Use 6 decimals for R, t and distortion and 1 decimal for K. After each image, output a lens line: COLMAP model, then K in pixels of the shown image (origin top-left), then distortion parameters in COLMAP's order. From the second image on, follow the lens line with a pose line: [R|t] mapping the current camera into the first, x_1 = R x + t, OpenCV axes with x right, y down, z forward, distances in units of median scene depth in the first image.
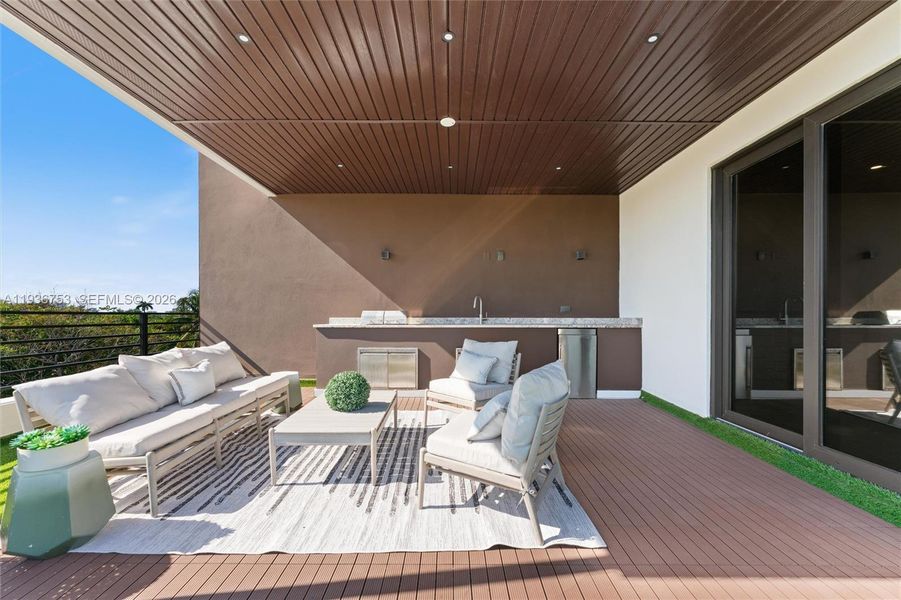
lens RADIAL K [[368.6, 0, 452.7], [0, 368.6, 318.1], [0, 0, 1]] dist [0.001238, 0.000157]
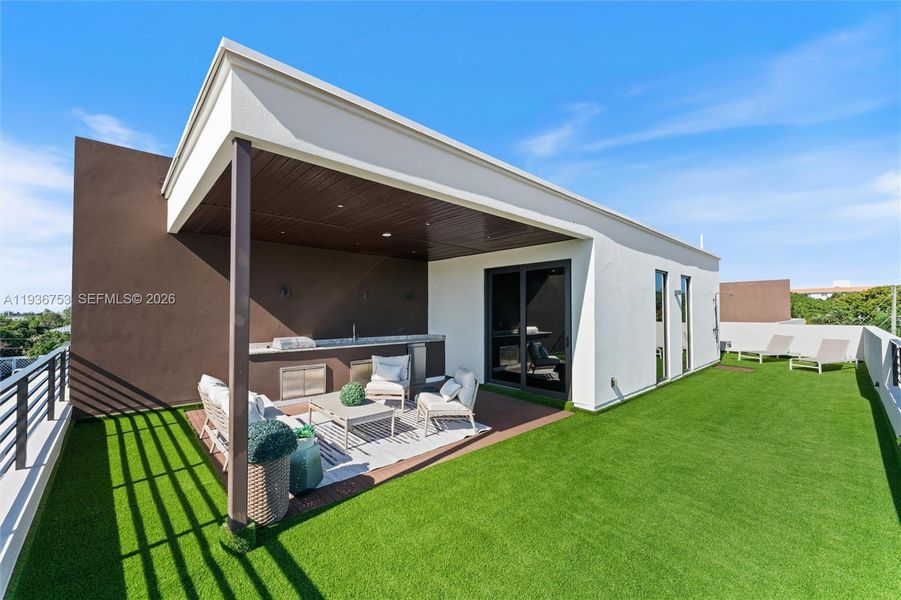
lens RADIAL K [[375.4, 0, 448.3], [0, 375.4, 305.7], [0, 0, 1]] dist [0.026252, 0.000034]
pose [[0.734944, 0.009984, 0.678055, -0.971897], [0.000841, 0.999877, -0.015634, -0.156021], [-0.678128, 0.012060, 0.734845, -0.497476]]
